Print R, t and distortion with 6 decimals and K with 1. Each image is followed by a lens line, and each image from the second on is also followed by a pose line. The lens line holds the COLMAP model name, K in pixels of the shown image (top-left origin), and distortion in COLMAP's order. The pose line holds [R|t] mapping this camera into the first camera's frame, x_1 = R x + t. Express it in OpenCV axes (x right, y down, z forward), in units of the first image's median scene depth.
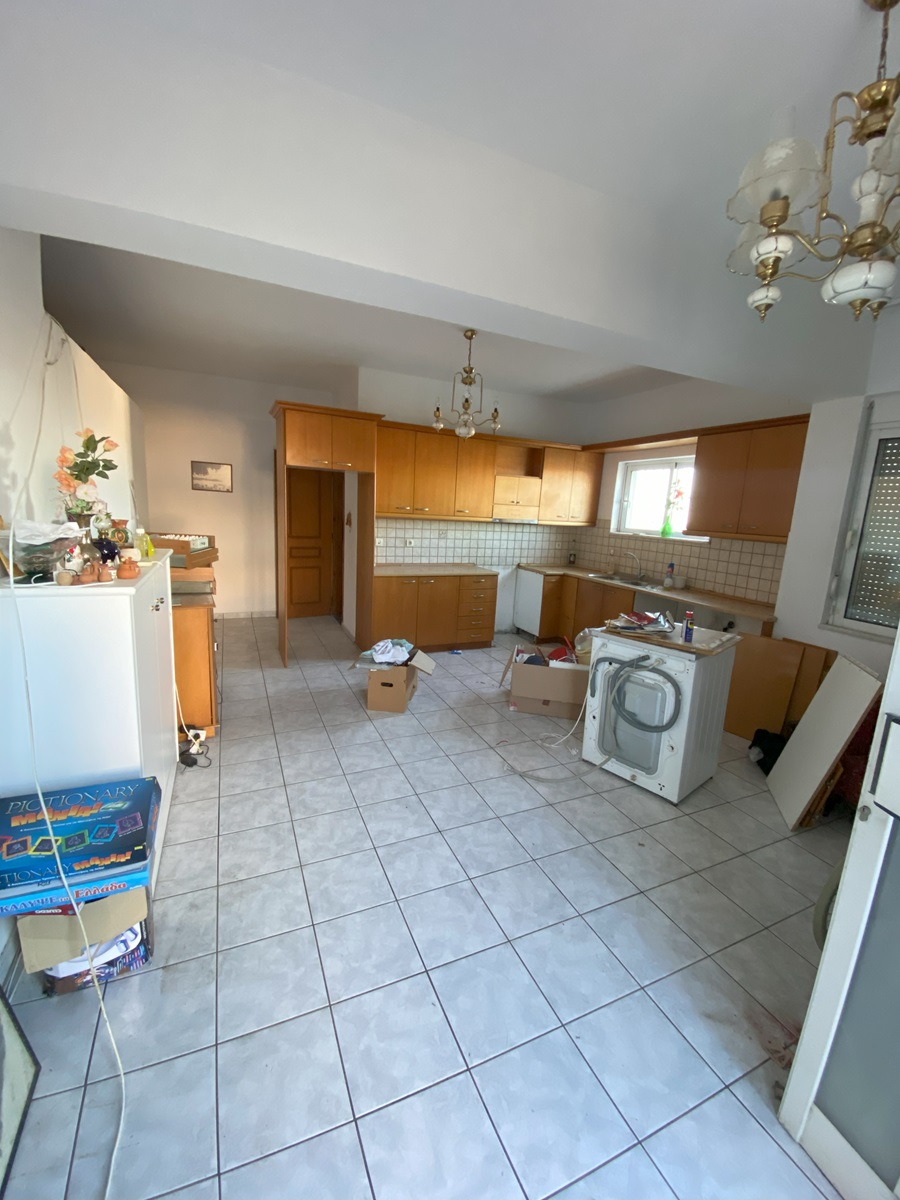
lens RADIAL K [[489.8, 0, 445.6], [0, 489.8, 603.0], [0, 0, 1]] dist [-0.002139, -0.000722]
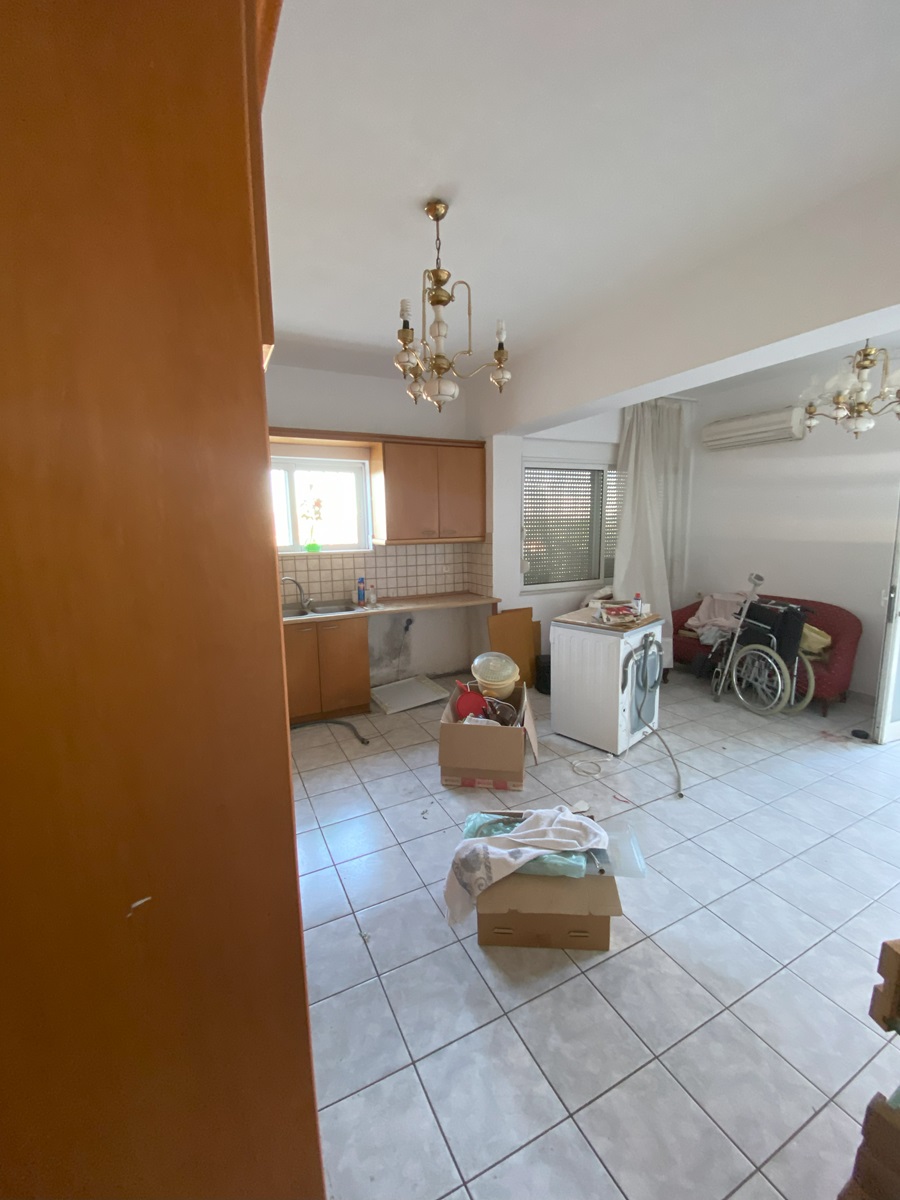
lens RADIAL K [[489.8, 0, 449.6], [0, 489.8, 594.6], [0, 0, 1]] dist [-0.002139, -0.000722]
pose [[-0.054528, -0.189606, 0.980345, -0.593639], [0.208178, 0.958072, 0.196877, -0.263323], [-0.976570, 0.214822, -0.012770, 1.148393]]
